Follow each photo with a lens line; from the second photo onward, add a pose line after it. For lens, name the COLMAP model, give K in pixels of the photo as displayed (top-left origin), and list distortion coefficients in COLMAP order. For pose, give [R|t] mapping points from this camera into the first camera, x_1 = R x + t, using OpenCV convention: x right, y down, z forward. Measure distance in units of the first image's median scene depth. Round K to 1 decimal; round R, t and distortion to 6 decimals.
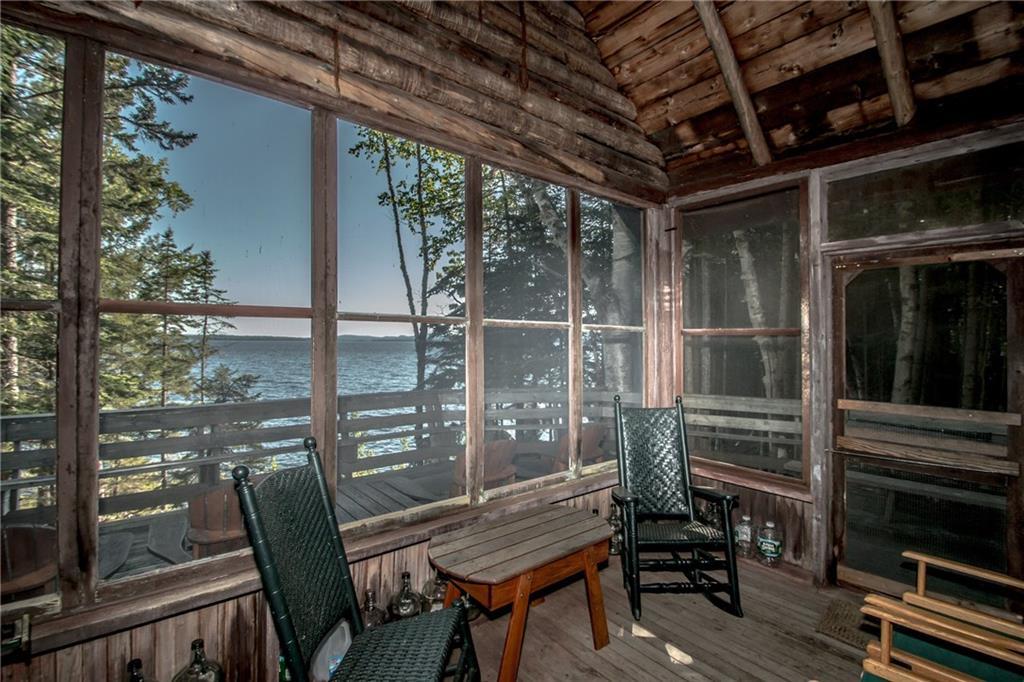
lens RADIAL K [[466.1, 0, 512.0], [0, 466.1, 341.0], [0, 0, 1]] dist [0.000953, -0.000049]
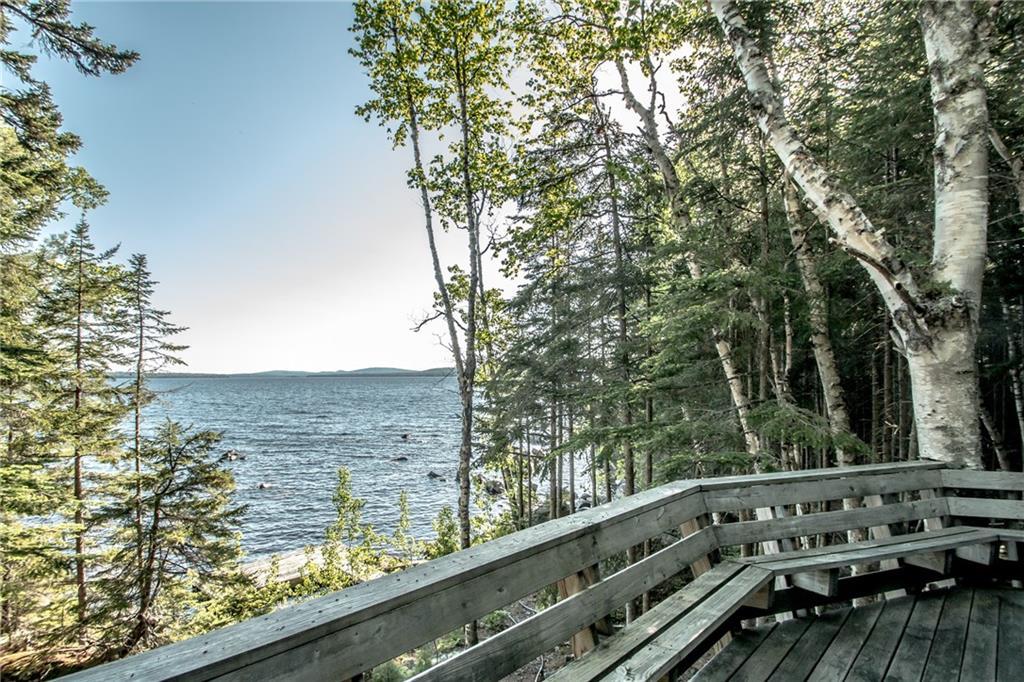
lens RADIAL K [[498.7, 0, 508.2], [0, 498.7, 377.2], [0, 0, 1]] dist [-0.001069, -0.000569]
pose [[0.995554, -0.012642, 0.093343, -0.187958], [0.012140, 0.999909, 0.005947, -0.007830], [-0.093410, -0.004788, 0.995616, 0.216187]]
